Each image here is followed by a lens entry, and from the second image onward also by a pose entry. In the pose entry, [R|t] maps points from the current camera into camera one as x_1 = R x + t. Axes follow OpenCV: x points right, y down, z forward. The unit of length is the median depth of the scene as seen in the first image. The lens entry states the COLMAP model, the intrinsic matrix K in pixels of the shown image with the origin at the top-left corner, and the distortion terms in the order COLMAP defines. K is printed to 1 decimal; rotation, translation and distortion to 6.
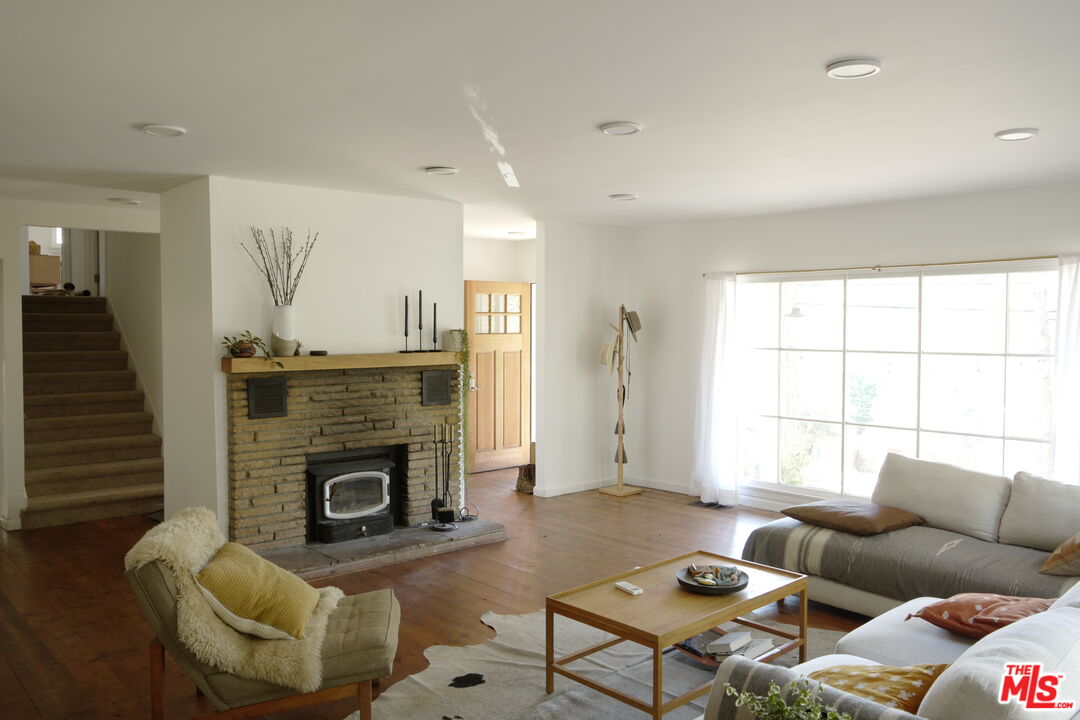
lens RADIAL K [[848.6, 0, 541.5], [0, 848.6, 356.2], [0, 0, 1]] dist [-0.034856, 0.001491]
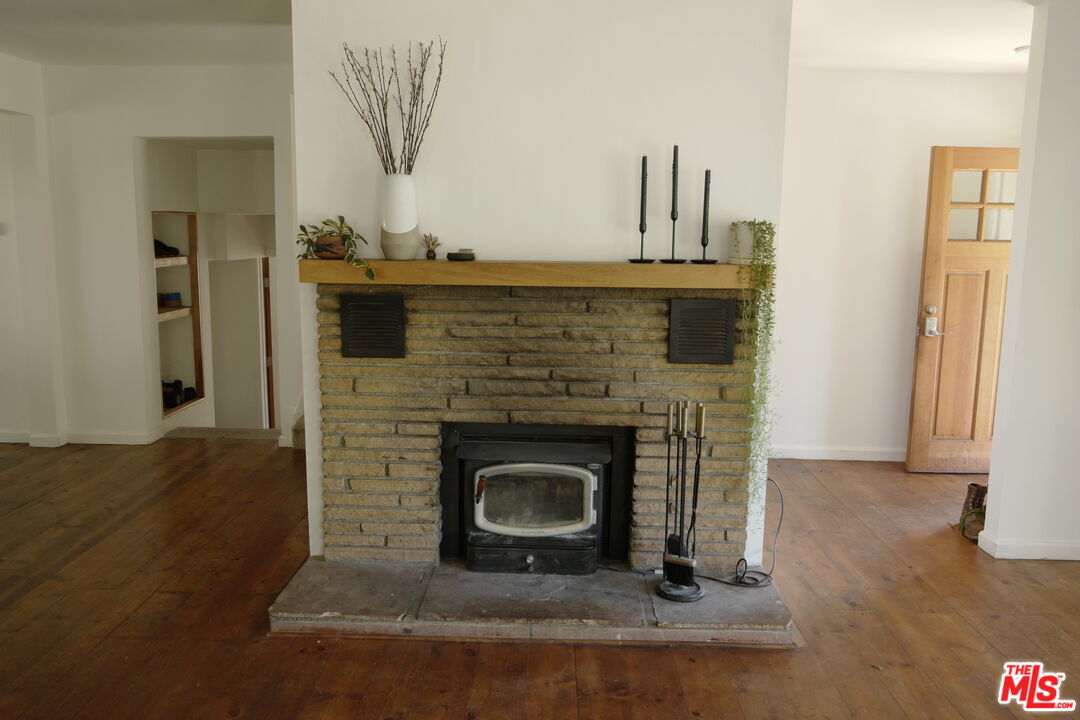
lens RADIAL K [[848.6, 0, 536.2], [0, 848.6, 359.8], [0, 0, 1]] dist [-0.034856, 0.001491]
pose [[0.727615, 0.111901, -0.676797, 0.175967], [-0.039326, 0.991787, 0.121702, -0.006236], [0.684857, -0.061936, 0.726040, 0.581271]]
